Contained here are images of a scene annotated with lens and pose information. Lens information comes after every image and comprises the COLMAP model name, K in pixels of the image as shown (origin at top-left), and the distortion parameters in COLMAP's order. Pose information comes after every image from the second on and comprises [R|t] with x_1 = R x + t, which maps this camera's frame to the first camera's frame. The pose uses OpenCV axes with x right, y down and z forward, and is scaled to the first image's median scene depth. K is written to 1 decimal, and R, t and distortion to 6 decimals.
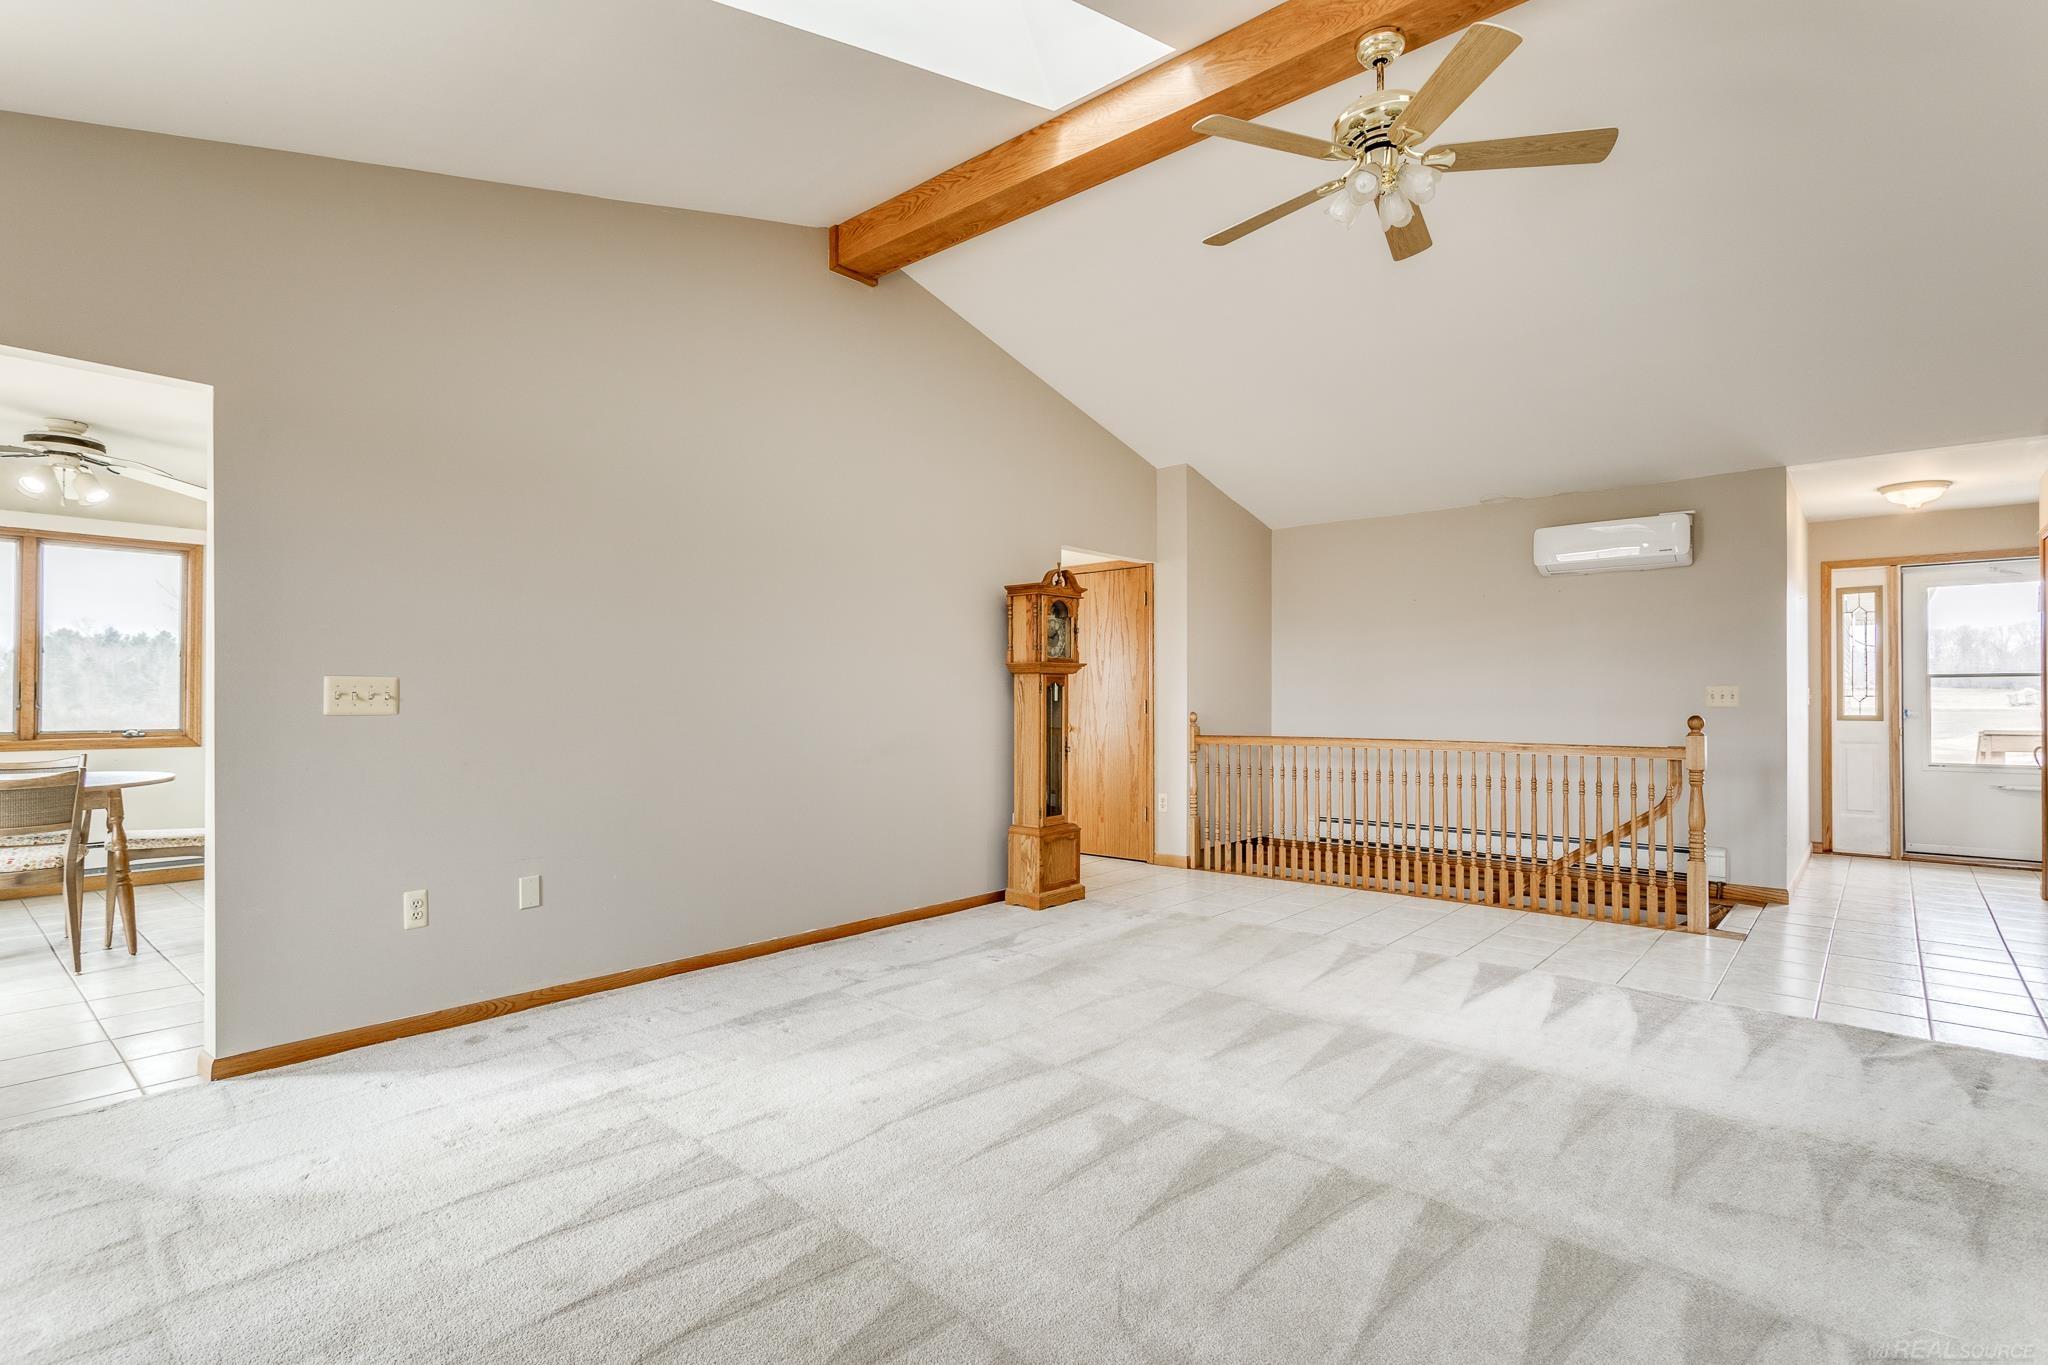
lens RADIAL K [[972.4, 0, 1014.1], [0, 972.4, 641.6], [0, 0, 1]] dist [0.001275, 0.000299]
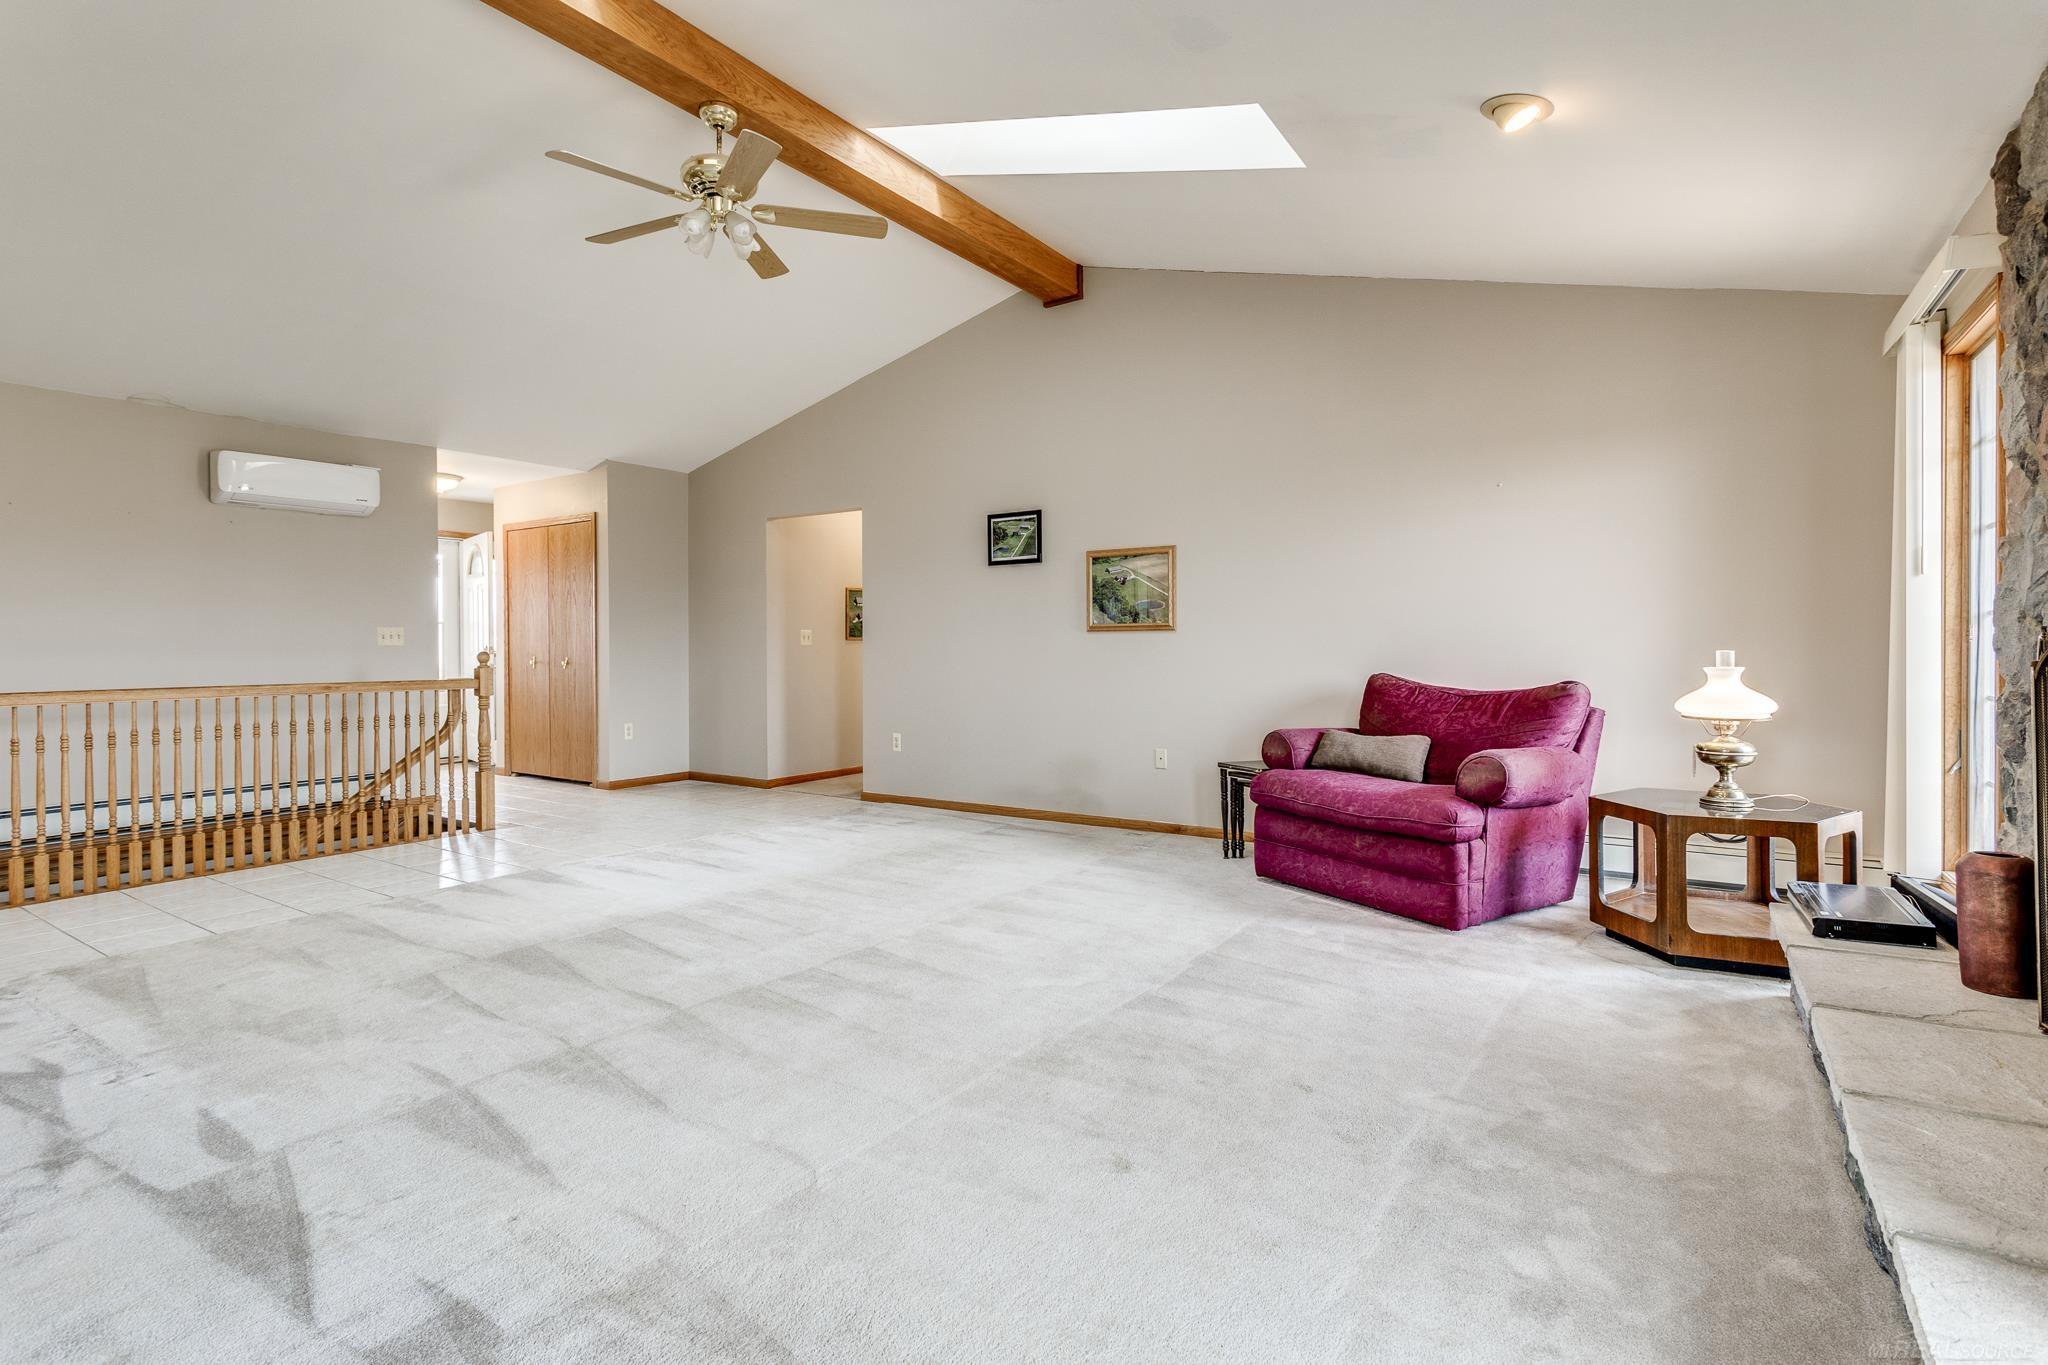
lens RADIAL K [[972.4, 0, 1014.1], [0, 972.4, 641.6], [0, 0, 1]] dist [0.001275, 0.000299]
pose [[-0.135388, -0.001306, 0.990792, -0.578341], [-0.061241, 0.998098, -0.007052, 0.028472], [-0.988898, -0.061632, -0.135210, 0.482417]]
